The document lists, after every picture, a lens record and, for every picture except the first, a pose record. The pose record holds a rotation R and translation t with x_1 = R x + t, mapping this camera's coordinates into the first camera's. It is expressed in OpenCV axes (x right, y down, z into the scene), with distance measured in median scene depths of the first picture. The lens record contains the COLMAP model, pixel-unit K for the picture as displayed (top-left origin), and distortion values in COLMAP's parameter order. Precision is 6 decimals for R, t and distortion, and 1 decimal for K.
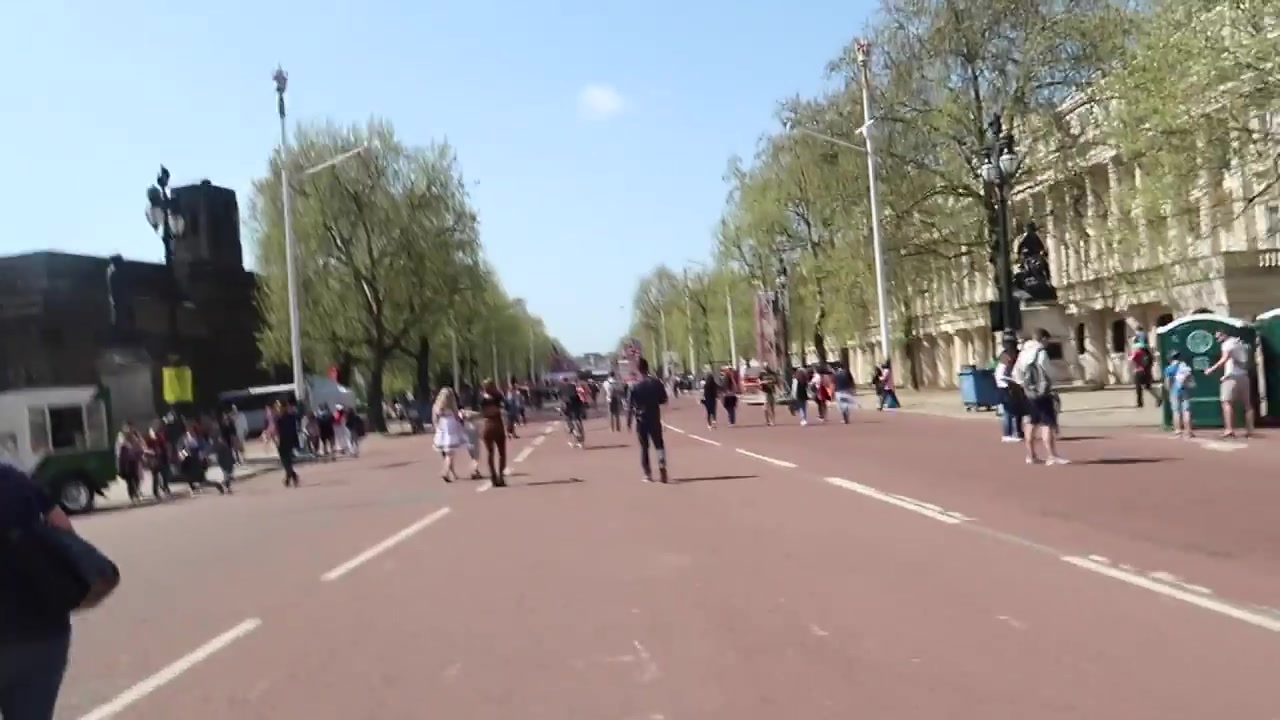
lens RADIAL K [[993.8, 0, 640.0], [0, 993.8, 360.0], [0, 0, 1]] dist [-0.004470, -0.000464]
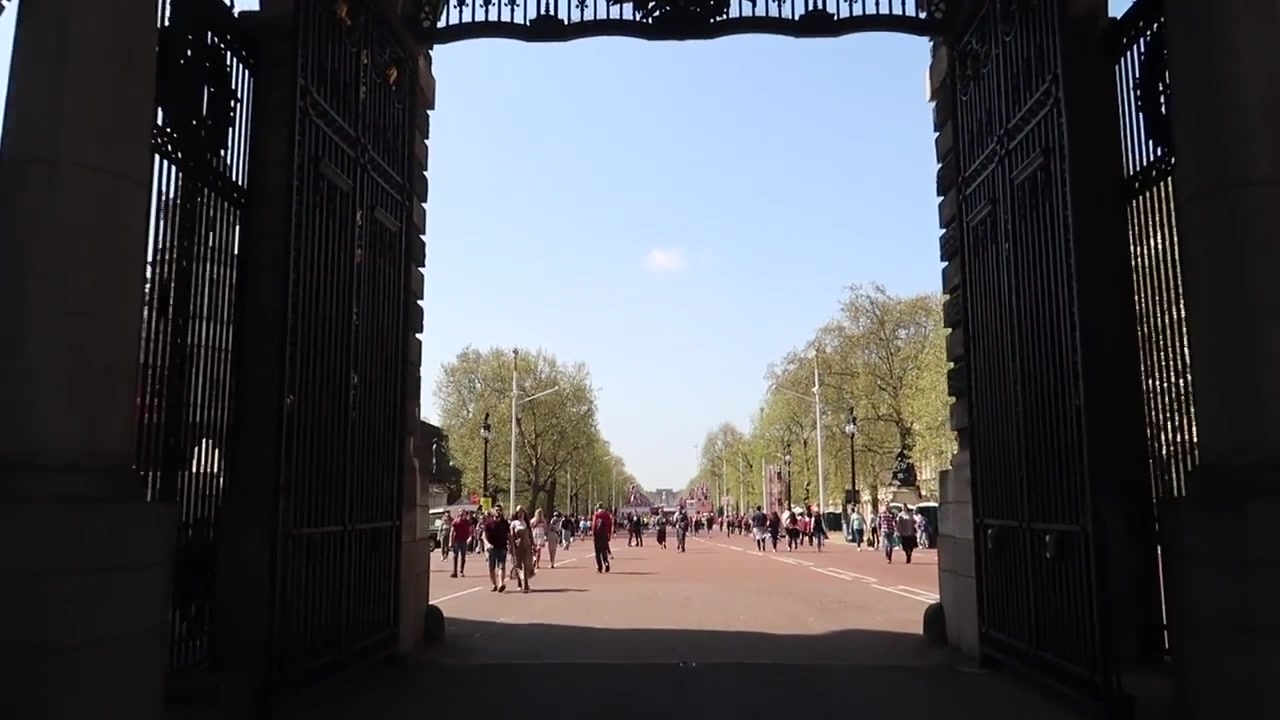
lens RADIAL K [[993.8, 0, 640.0], [0, 993.8, 360.0], [0, 0, 1]] dist [-0.004470, -0.000464]
pose [[0.995574, 0.049791, -0.079711, 0.019417], [-0.060172, 0.989203, -0.133632, -0.006965], [0.072196, 0.137837, 0.987820, -0.415213]]
